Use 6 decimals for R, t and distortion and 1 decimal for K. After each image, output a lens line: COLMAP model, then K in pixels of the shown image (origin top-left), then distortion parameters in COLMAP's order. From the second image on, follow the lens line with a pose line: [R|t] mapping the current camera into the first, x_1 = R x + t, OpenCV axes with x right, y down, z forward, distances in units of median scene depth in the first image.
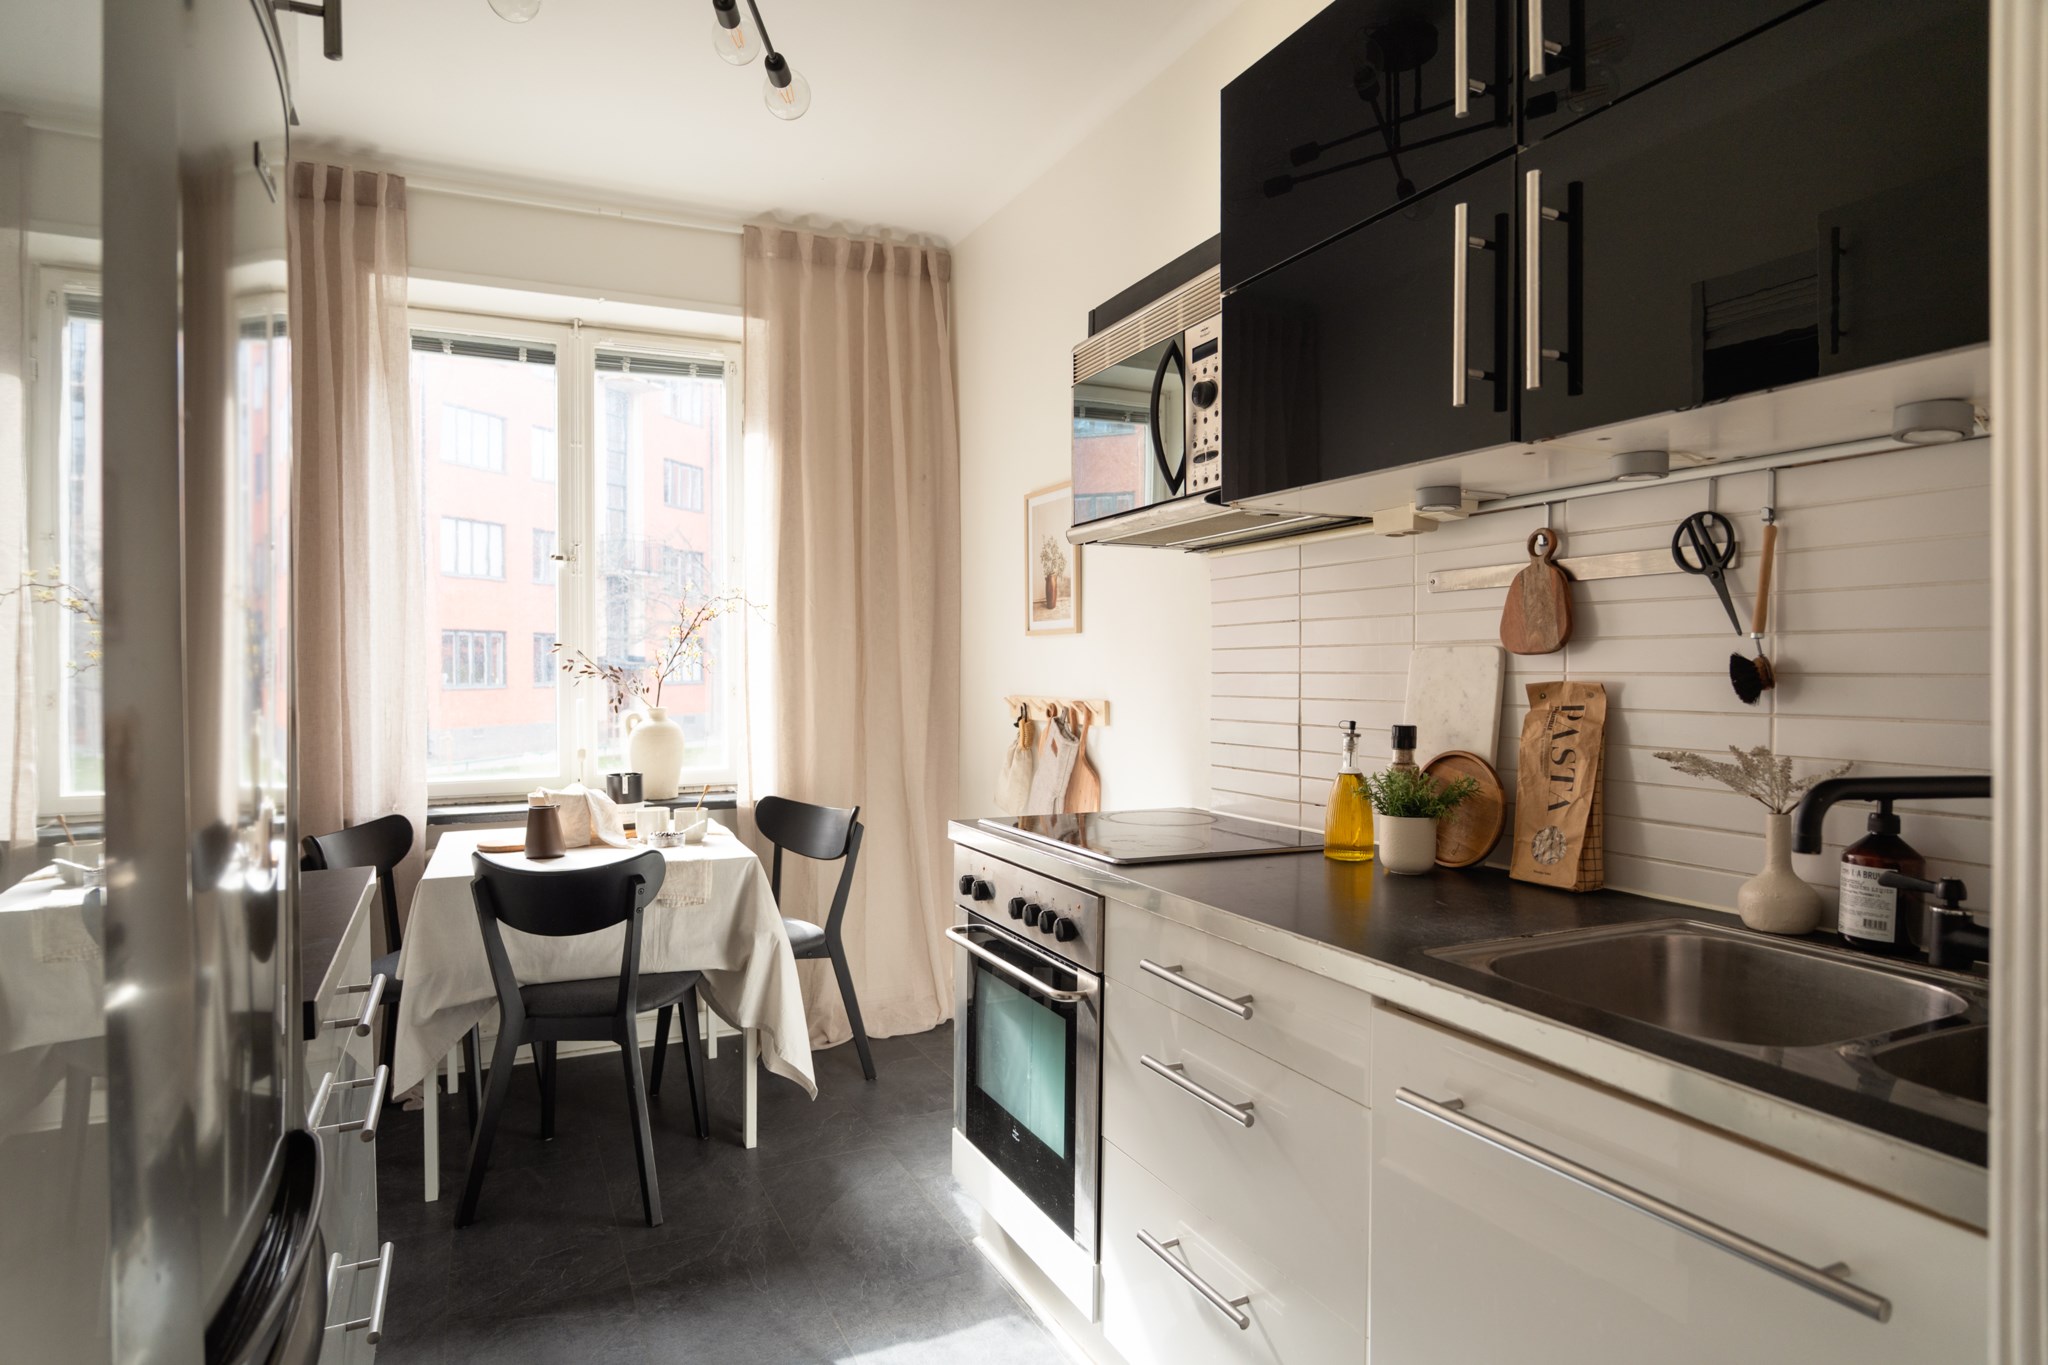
lens RADIAL K [[1182.8, 0, 1046.7], [0, 1182.8, 649.2], [0, 0, 1]] dist [-0.017785, 0.013924]
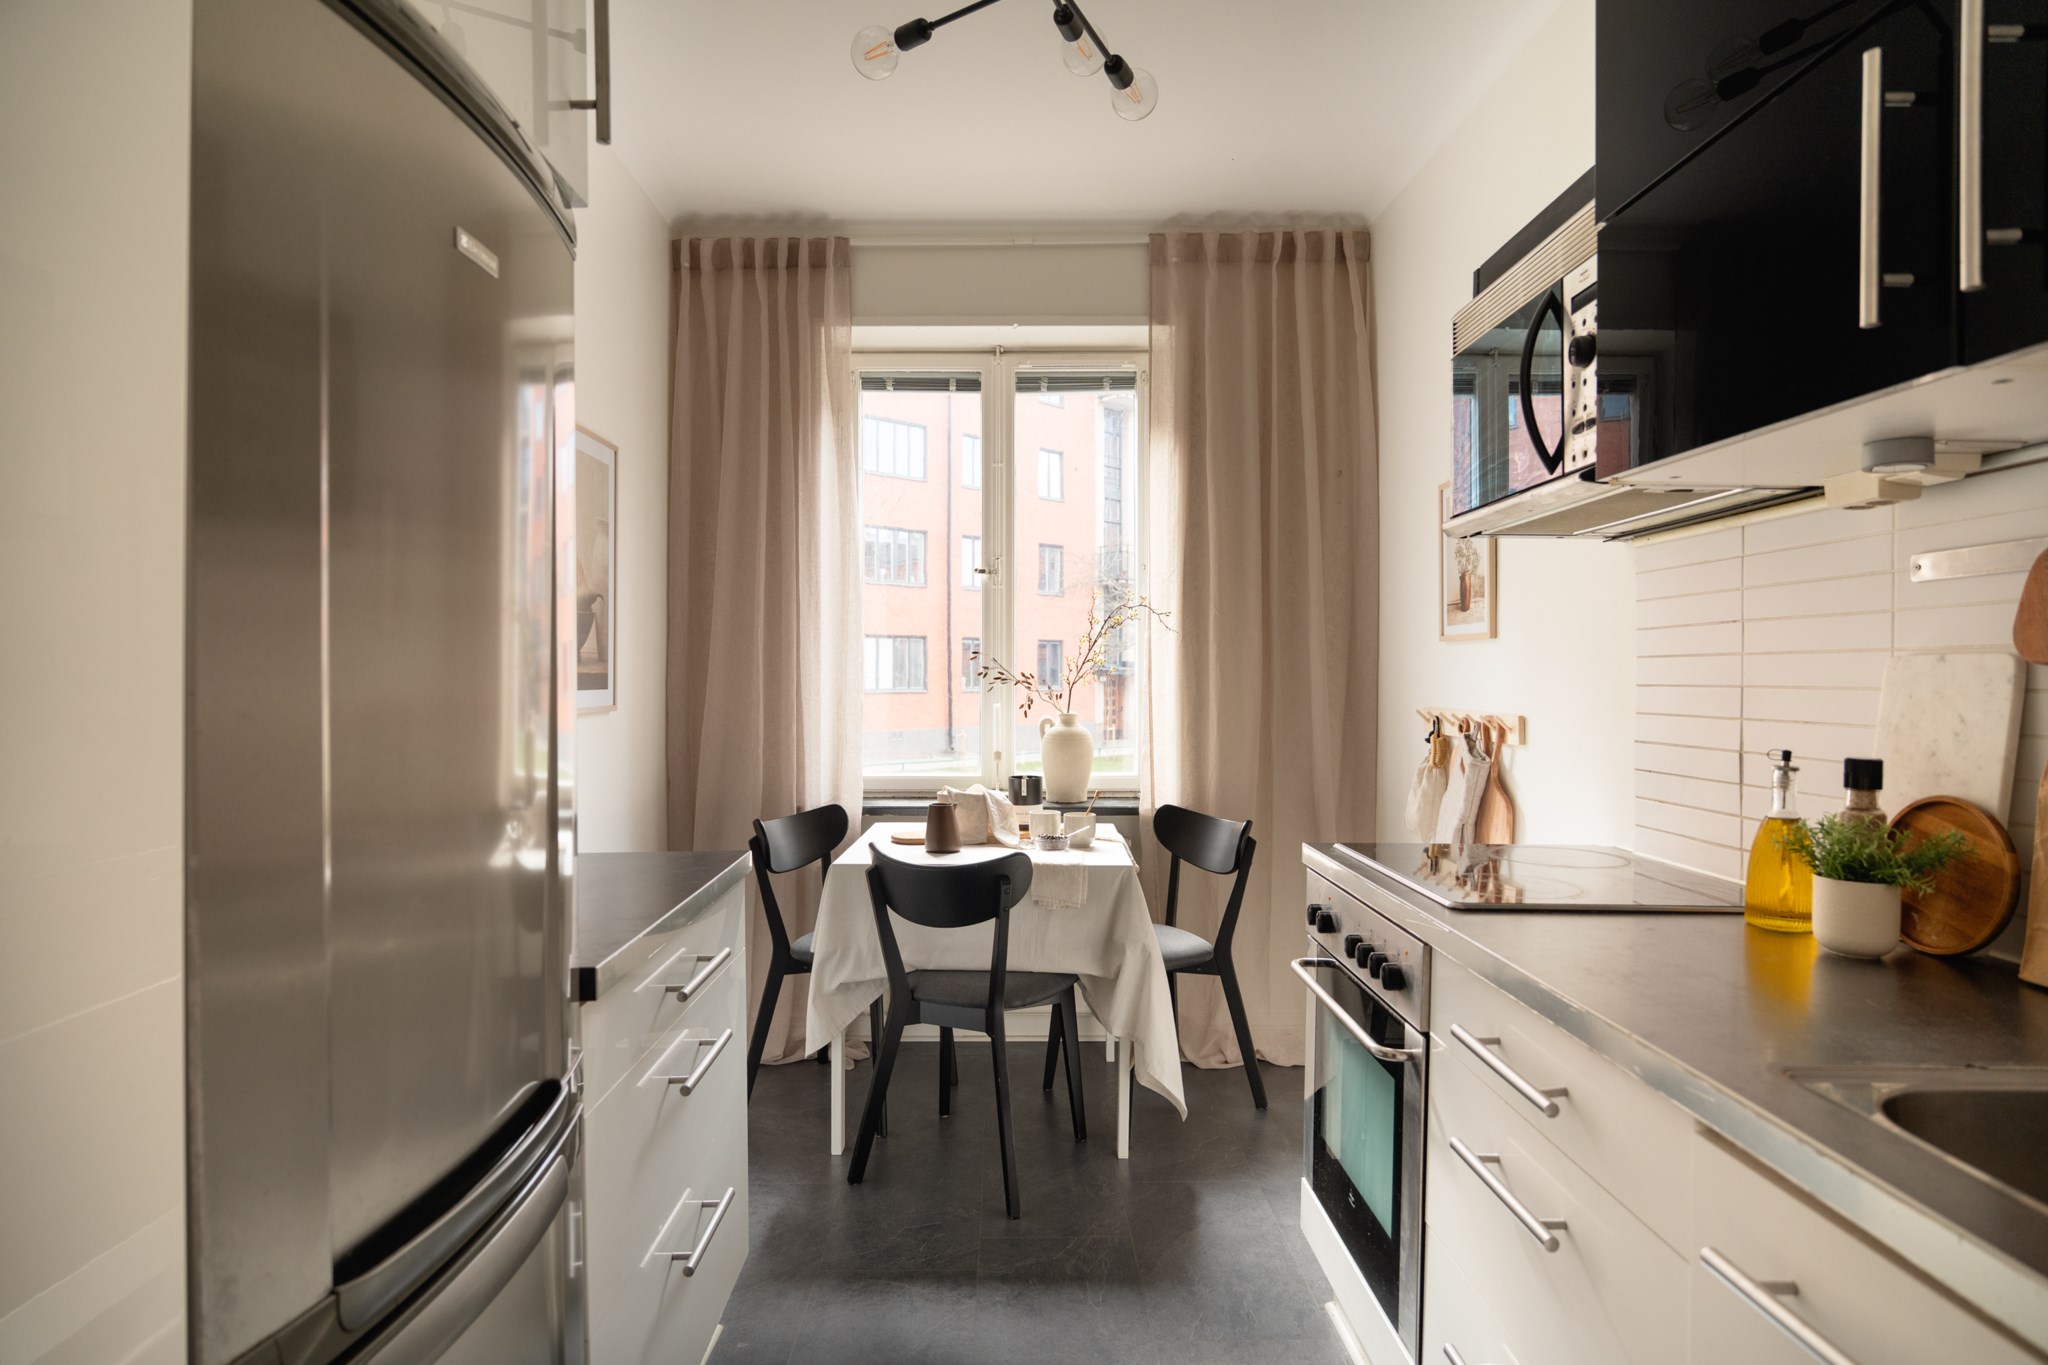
lens RADIAL K [[1182.8, 0, 1046.7], [0, 1182.8, 649.2], [0, 0, 1]] dist [-0.017785, 0.013924]
pose [[0.900797, -0.003267, -0.434229, 0.132712], [0.001262, 0.999987, -0.004907, -0.001975], [0.434239, 0.003873, 0.900789, 0.078022]]
